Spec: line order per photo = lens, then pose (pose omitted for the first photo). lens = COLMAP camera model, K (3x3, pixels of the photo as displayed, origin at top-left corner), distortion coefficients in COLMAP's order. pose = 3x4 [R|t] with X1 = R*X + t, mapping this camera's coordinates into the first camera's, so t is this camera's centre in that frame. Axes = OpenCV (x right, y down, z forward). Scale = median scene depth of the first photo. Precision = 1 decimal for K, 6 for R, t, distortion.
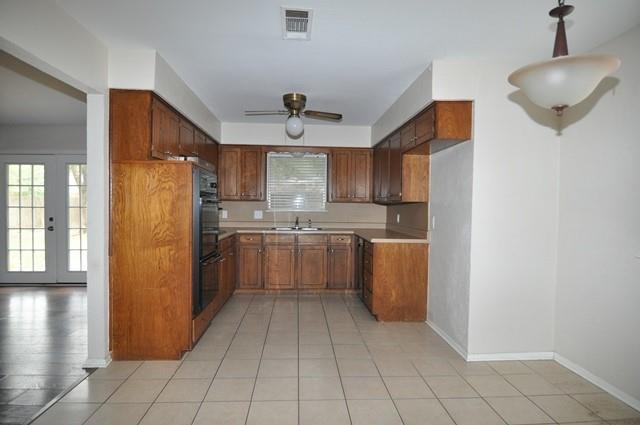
lens RADIAL K [[363.2, 0, 320.9], [0, 363.2, 213.9], [0, 0, 1]] dist [-0.011316, -0.004915]
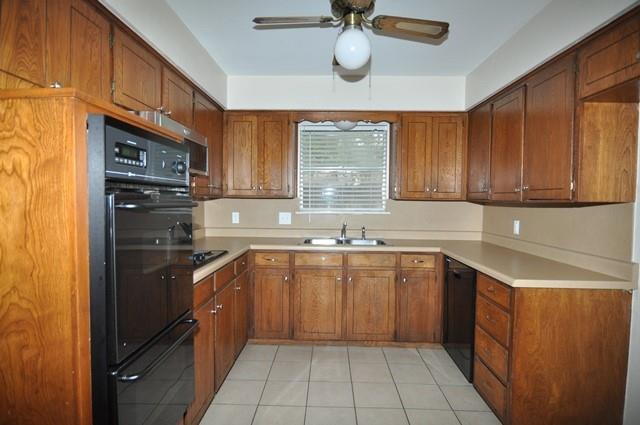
lens RADIAL K [[363.2, 0, 320.2], [0, 363.2, 218.5], [0, 0, 1]] dist [-0.011316, -0.004915]
pose [[0.996137, 0.003538, -0.087739, -0.054703], [-0.000886, 0.999542, 0.030249, -0.019696], [0.087806, -0.030054, 0.995684, 0.376458]]
